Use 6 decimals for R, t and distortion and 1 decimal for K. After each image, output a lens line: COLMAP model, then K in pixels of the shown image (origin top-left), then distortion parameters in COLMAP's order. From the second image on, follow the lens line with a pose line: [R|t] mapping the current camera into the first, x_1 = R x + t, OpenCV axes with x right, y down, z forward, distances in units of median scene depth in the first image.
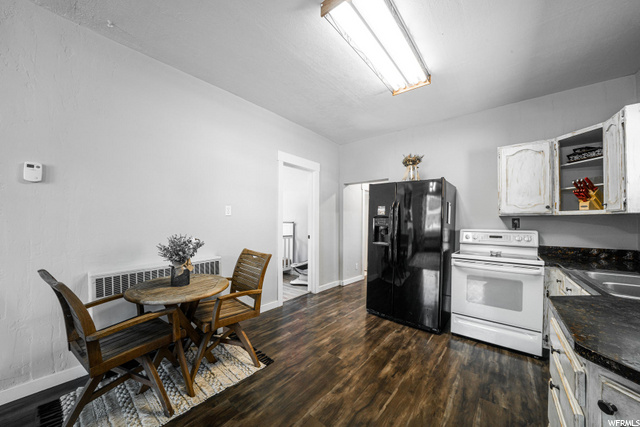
lens RADIAL K [[226.9, 0, 315.6], [0, 226.9, 218.7], [0, 0, 1]] dist [-0.022647, 0.003363]
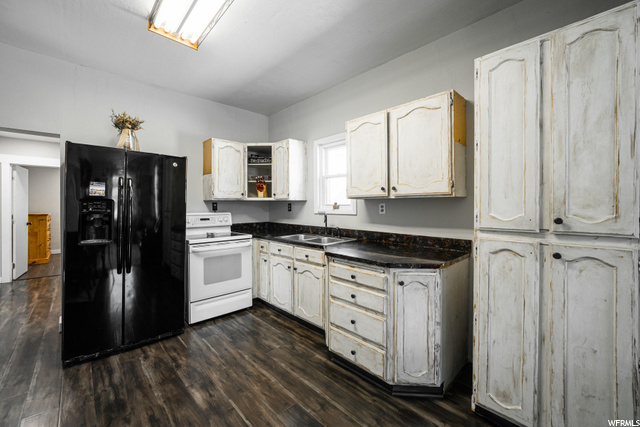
lens RADIAL K [[257.0, 0, 298.2], [0, 257.0, 205.4], [0, 0, 1]] dist [-0.008394, 0.000028]
pose [[0.145647, -0.010699, 0.989279, -0.423861], [-0.009365, 0.999882, 0.012192, -0.007616], [-0.989292, -0.011040, 0.145530, 0.447104]]
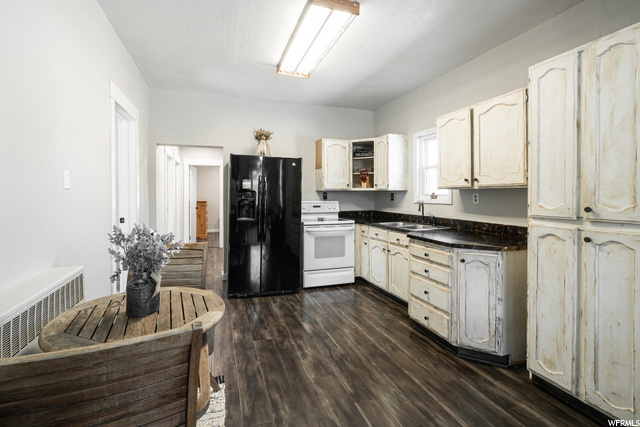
lens RADIAL K [[289.2, 0, 308.7], [0, 289.2, 194.8], [0, 0, 1]] dist [0.000480, -0.000044]
pose [[0.524404, -0.010542, 0.851404, -0.770108], [-0.005715, 0.999857, 0.015901, -0.016708], [-0.851450, -0.013204, 0.524269, 0.194064]]
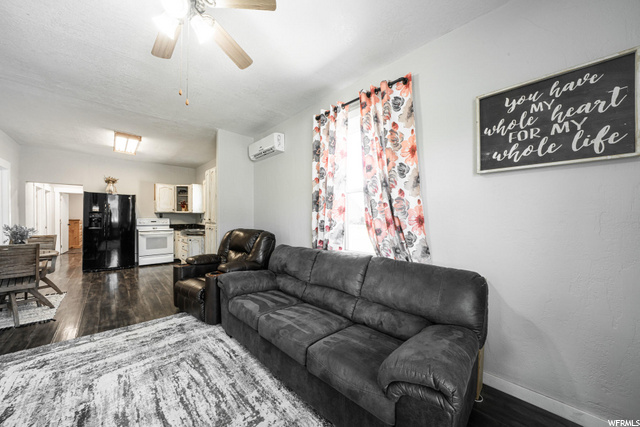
lens RADIAL K [[226.9, 0, 315.6], [0, 226.9, 218.7], [0, 0, 1]] dist [-0.022647, 0.003363]
pose [[0.117304, -0.019847, 0.992898, -1.517817], [-0.017260, 0.999609, 0.022020, -0.033987], [-0.992946, -0.019721, 0.116915, -1.080234]]
